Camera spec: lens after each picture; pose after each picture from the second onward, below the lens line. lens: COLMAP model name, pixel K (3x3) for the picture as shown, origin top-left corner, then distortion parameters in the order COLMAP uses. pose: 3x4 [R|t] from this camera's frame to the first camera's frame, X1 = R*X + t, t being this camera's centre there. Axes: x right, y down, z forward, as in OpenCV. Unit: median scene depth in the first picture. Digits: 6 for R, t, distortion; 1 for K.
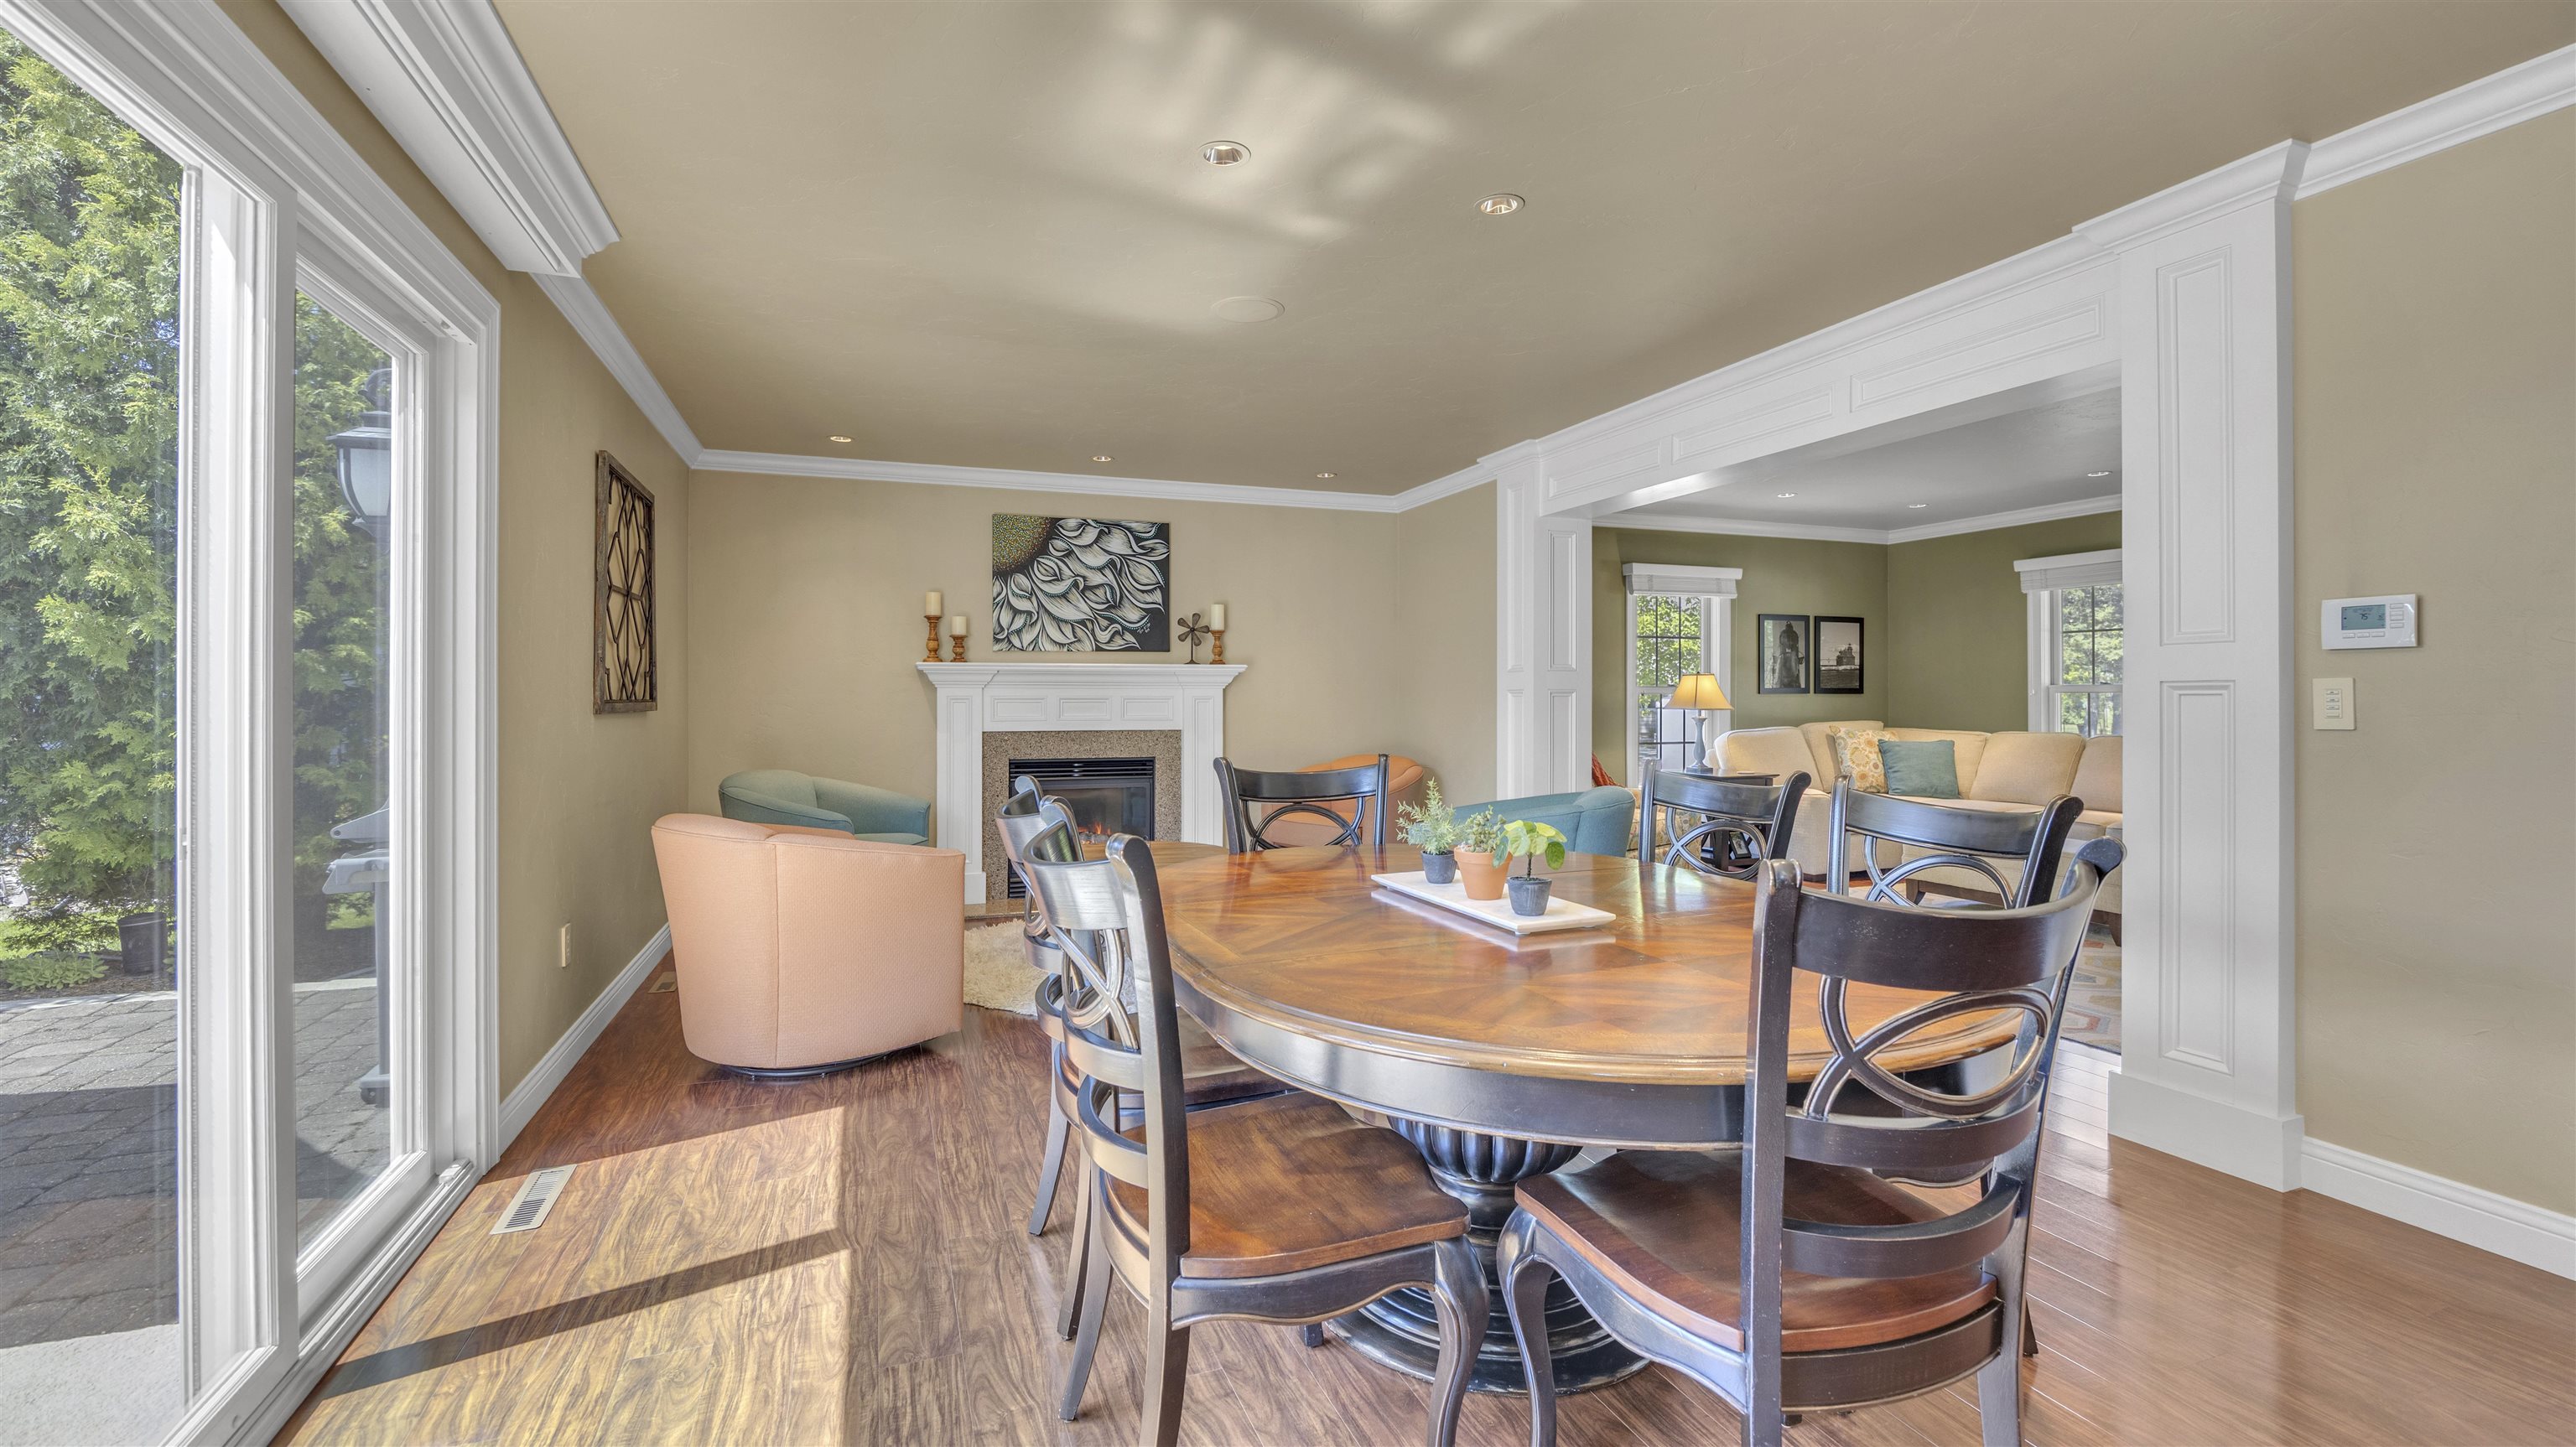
lens RADIAL K [[1084.8, 0, 1271.9], [0, 1084.8, 685.9], [0, 0, 1]] dist [-0.019558, 0.000043]
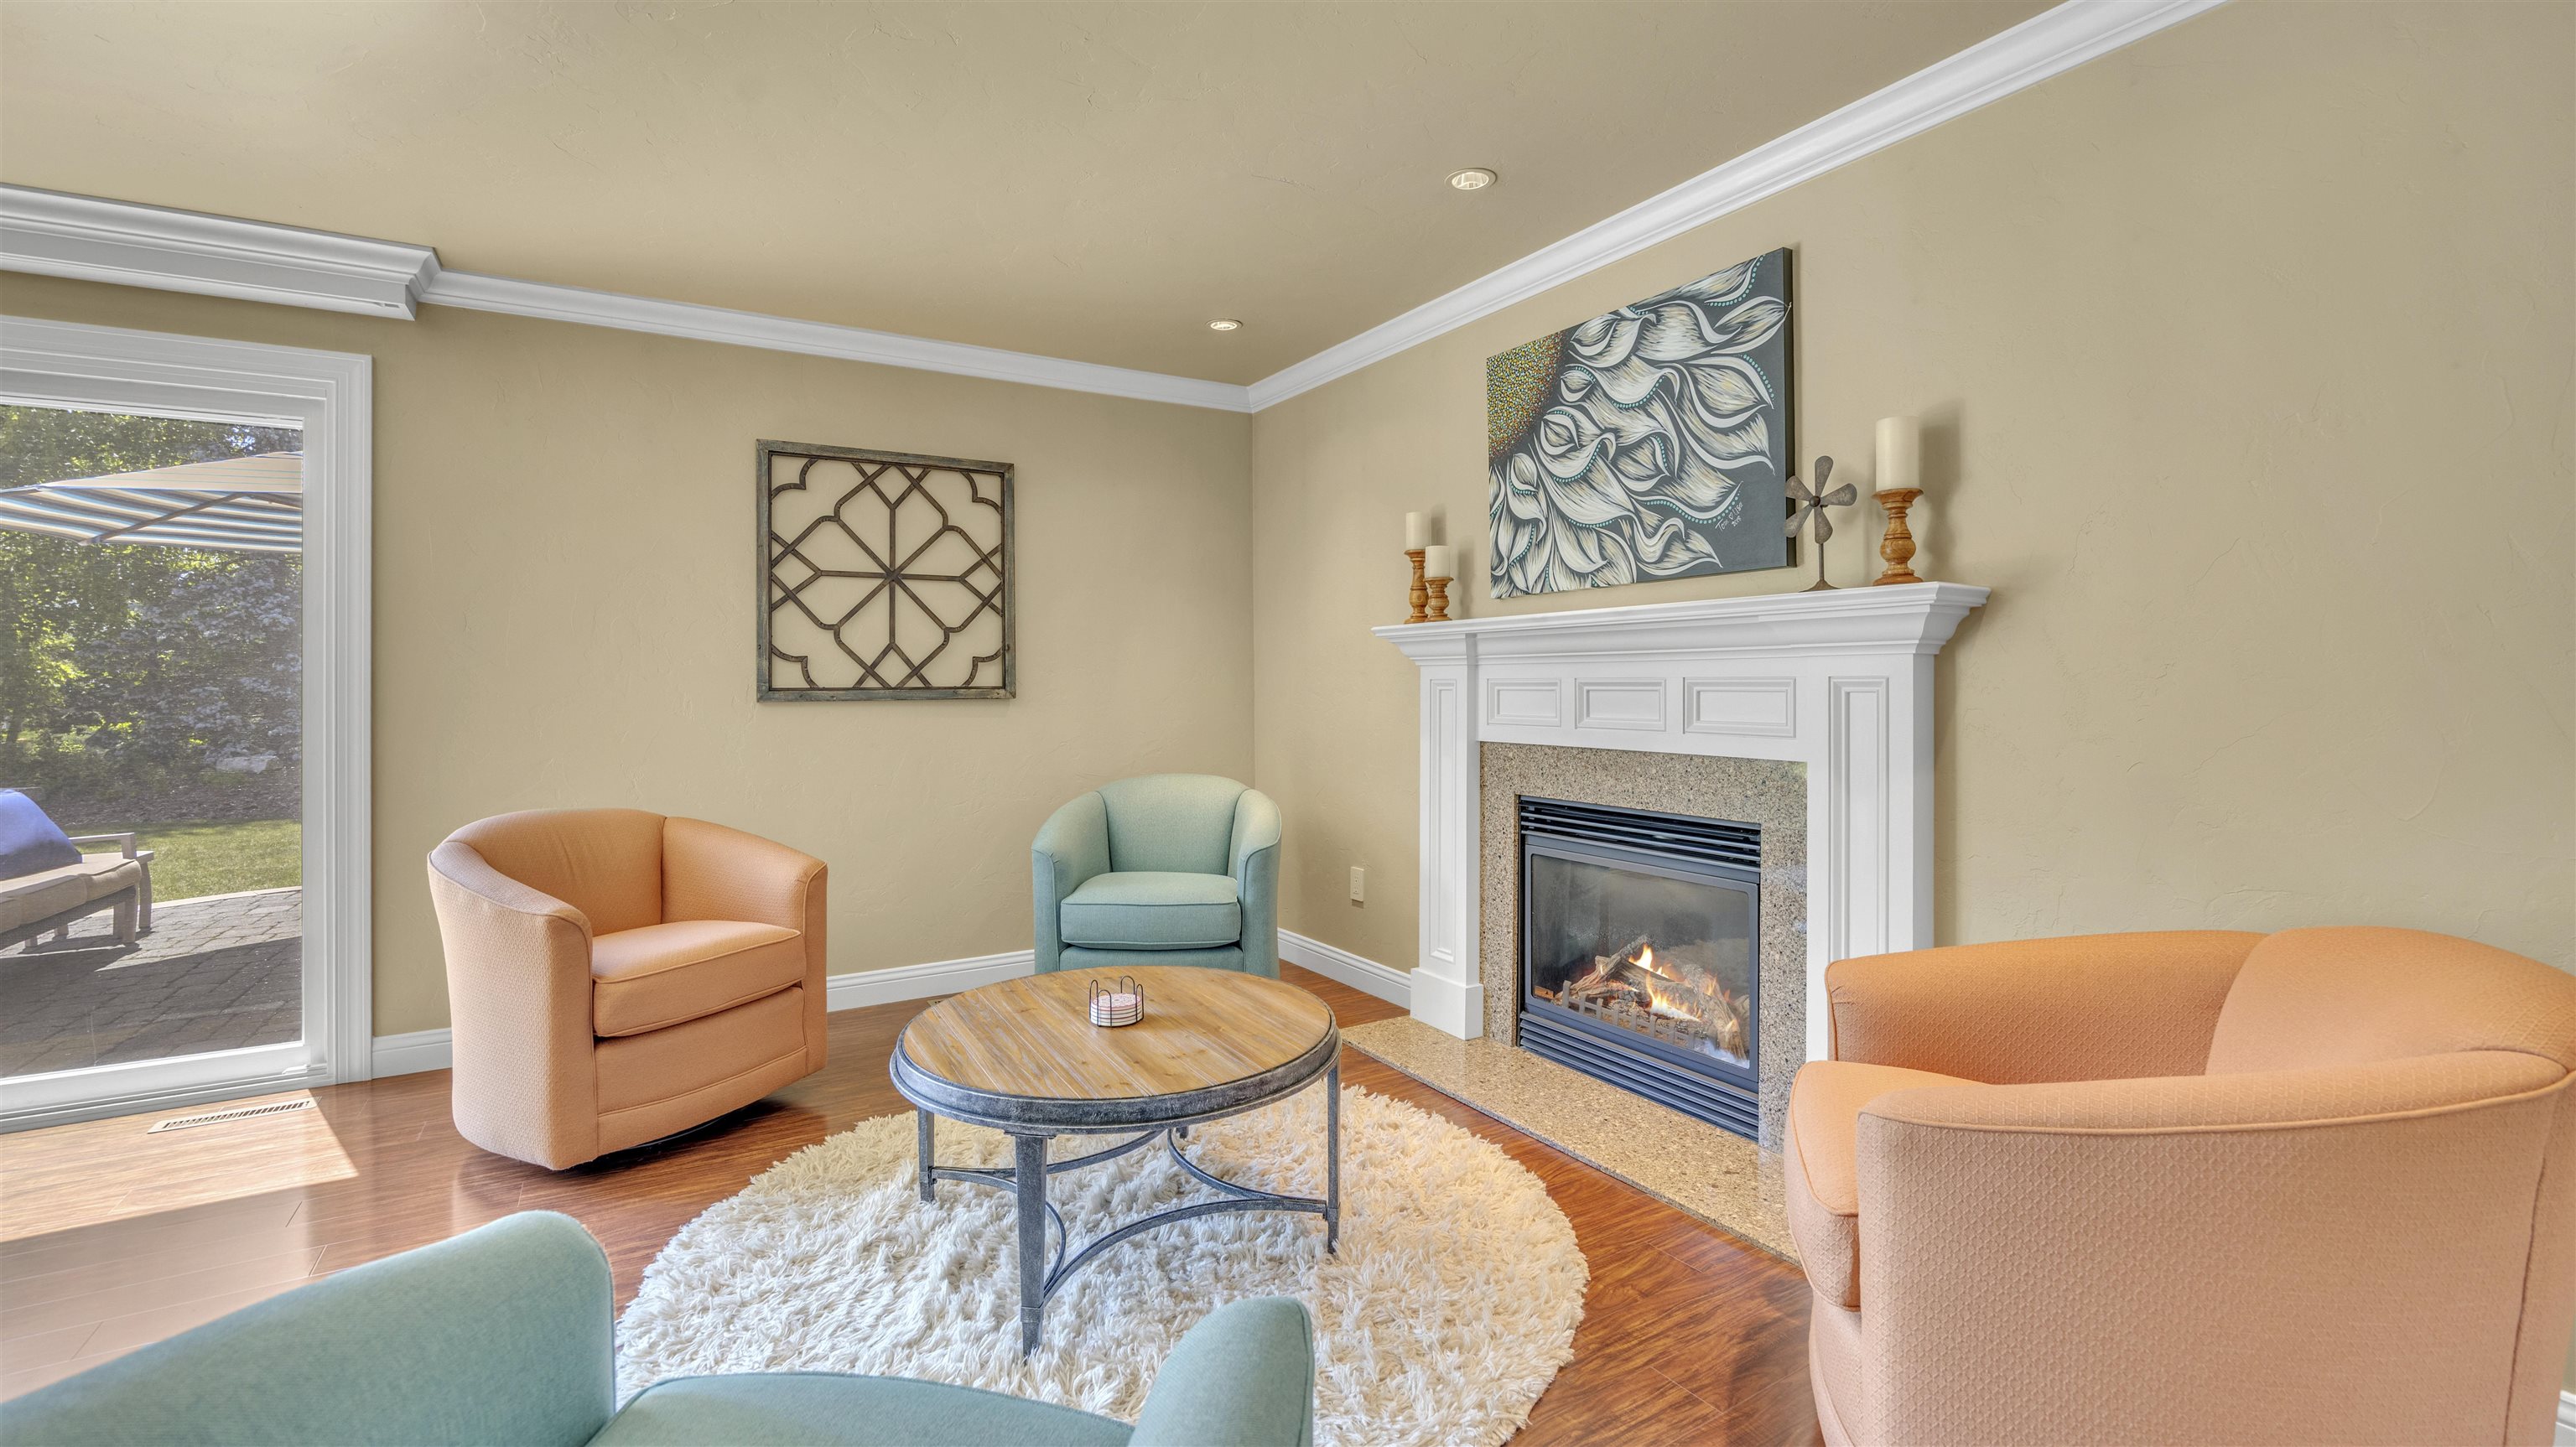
lens RADIAL K [[1084.8, 0, 1271.9], [0, 1084.8, 685.9], [0, 0, 1]] dist [-0.019558, 0.000043]
pose [[0.193636, 0.001656, -0.981072, 0.268117], [0.016354, 0.999854, 0.004916, 0.008076], [0.980937, -0.016996, 0.193581, 0.754588]]
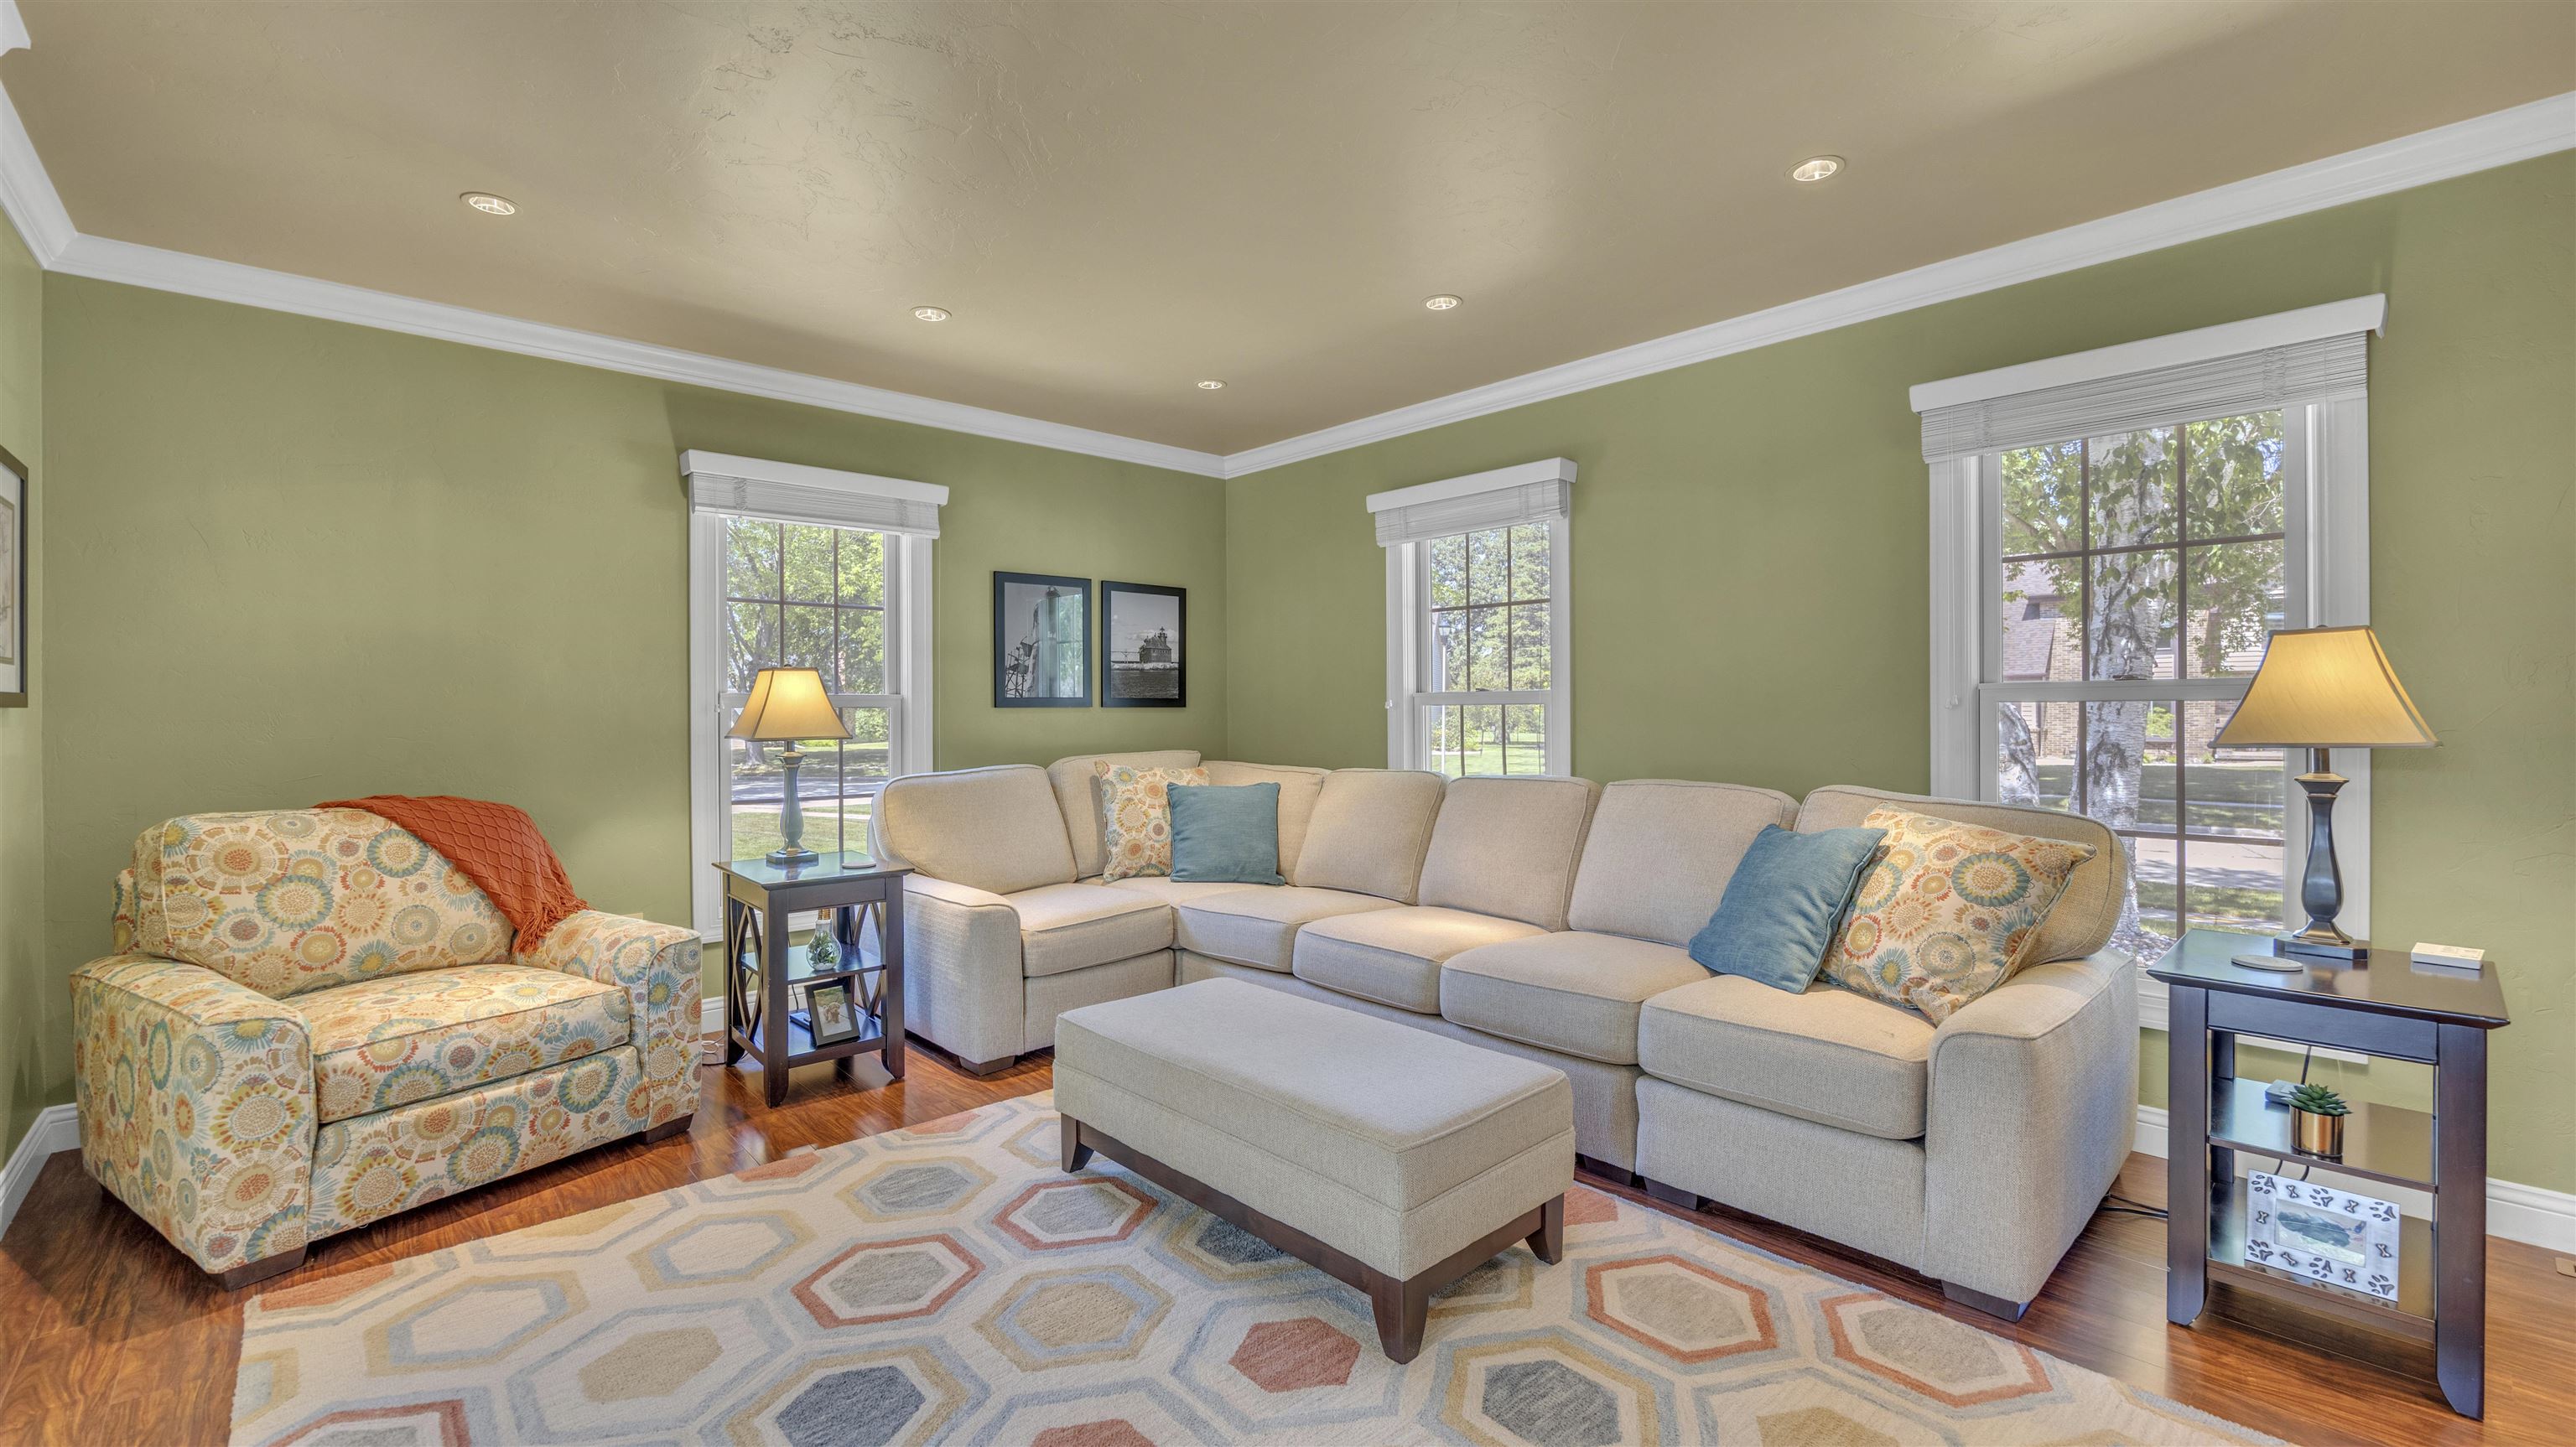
lens RADIAL K [[1071.8, 0, 1288.0], [0, 1071.8, 723.5], [0, 0, 1]] dist [-0.020003, 0.000310]
pose [[0.923695, -0.007337, 0.383059, 0.479824], [-0.001181, 0.999757, 0.021997, 0.003960], [-0.383127, -0.020771, 0.923462, 0.516867]]
